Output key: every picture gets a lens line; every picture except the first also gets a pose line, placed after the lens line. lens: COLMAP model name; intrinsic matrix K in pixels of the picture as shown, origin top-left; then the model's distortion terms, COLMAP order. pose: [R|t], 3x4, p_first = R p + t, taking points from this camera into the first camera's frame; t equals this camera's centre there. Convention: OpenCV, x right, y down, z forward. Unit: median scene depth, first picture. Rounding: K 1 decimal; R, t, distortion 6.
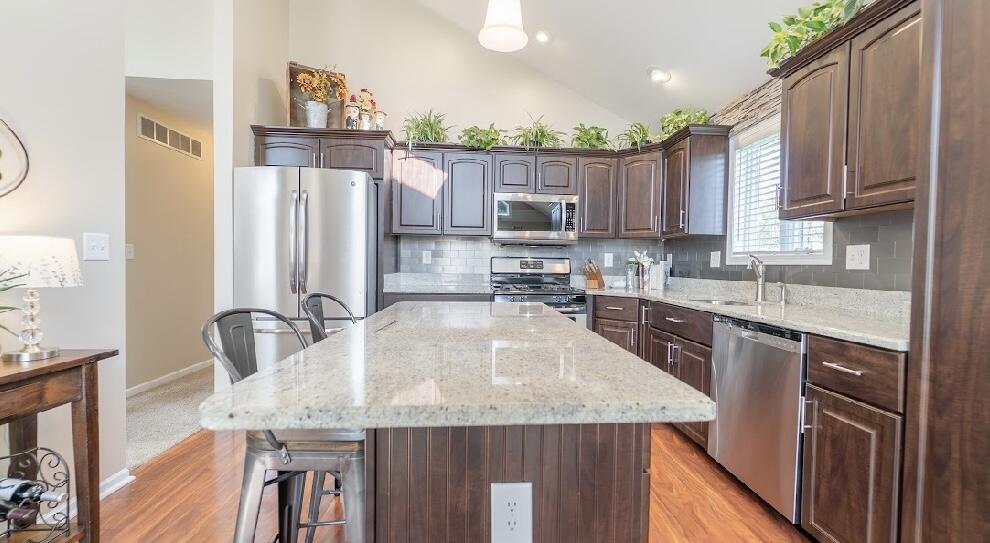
lens RADIAL K [[414.4, 0, 503.0], [0, 414.4, 274.4], [0, 0, 1]] dist [-0.002623, -0.000491]
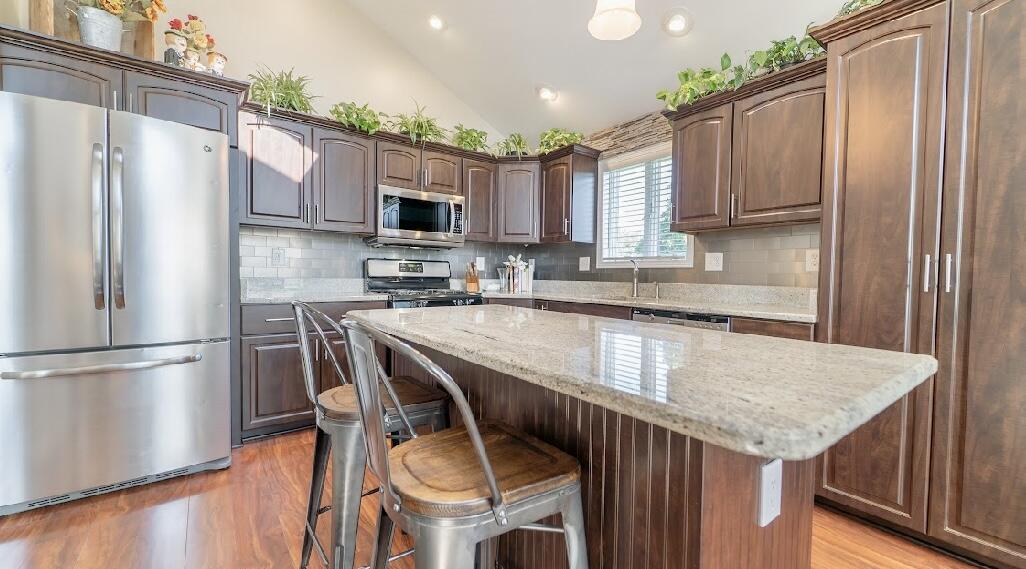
lens RADIAL K [[418.5, 0, 510.3], [0, 418.5, 285.9], [0, 0, 1]] dist [-0.001112, -0.000046]
pose [[0.844477, -0.015911, 0.535355, -0.272293], [0.010769, 0.999861, 0.012729, 0.007936], [-0.535483, -0.004984, 0.844531, 0.112762]]
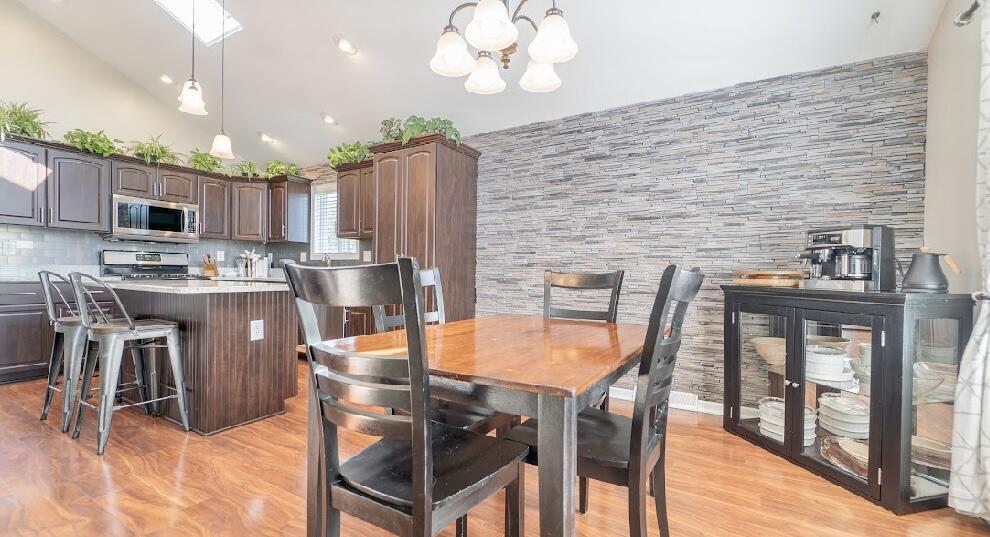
lens RADIAL K [[429.2, 0, 520.1], [0, 429.2, 278.8], [0, 0, 1]] dist [0.004029, -0.002227]
pose [[0.564391, -0.016339, 0.825346, -0.389946], [0.013919, 0.999850, 0.010276, 0.043205], [-0.825391, 0.005688, 0.564534, -0.638655]]
